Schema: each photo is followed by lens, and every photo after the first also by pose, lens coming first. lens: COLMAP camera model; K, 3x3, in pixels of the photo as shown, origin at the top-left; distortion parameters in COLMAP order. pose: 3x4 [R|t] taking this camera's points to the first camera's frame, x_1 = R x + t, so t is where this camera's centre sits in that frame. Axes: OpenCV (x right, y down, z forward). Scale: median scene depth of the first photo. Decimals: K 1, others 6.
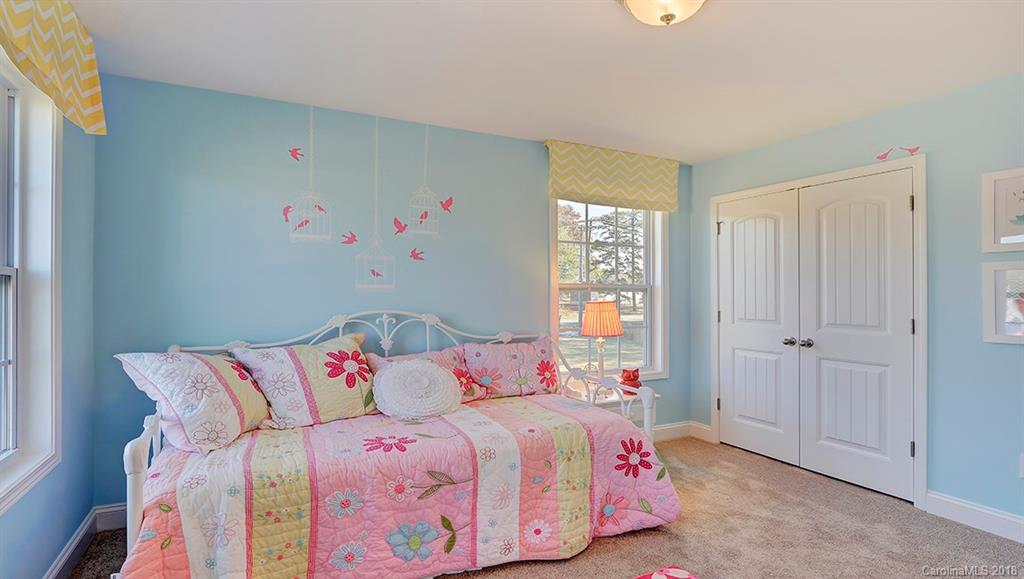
lens RADIAL K [[520.2, 0, 514.0], [0, 520.2, 284.3], [0, 0, 1]] dist [-0.023362, -0.000571]
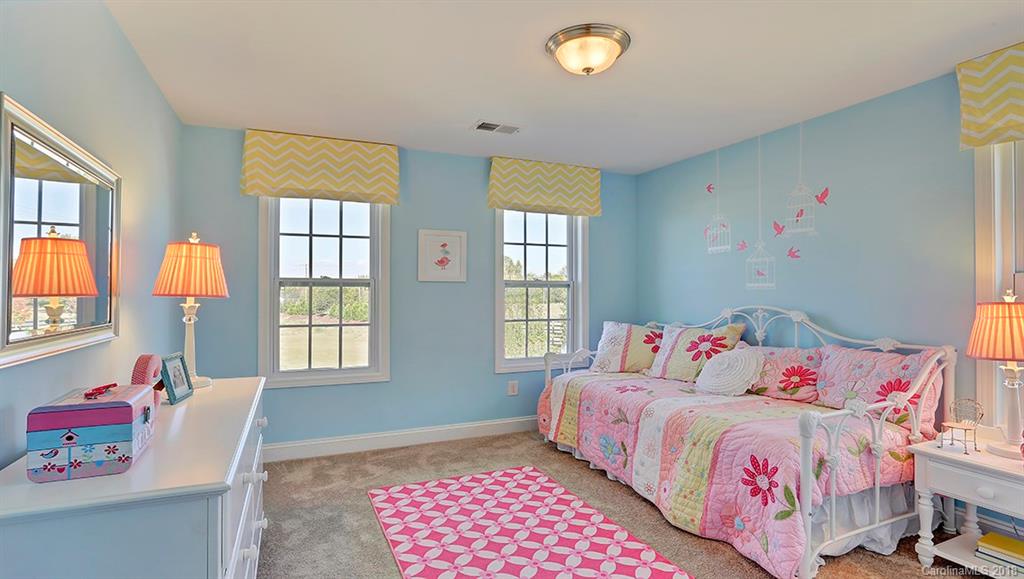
lens RADIAL K [[520.2, 0, 515.7], [0, 520.2, 292.5], [0, 0, 1]] dist [-0.023362, -0.000571]
pose [[-0.059652, -0.003991, -0.998211, 0.920649], [0.013310, 0.999900, -0.004793, 0.019639], [0.998130, -0.013572, -0.059593, 0.541521]]
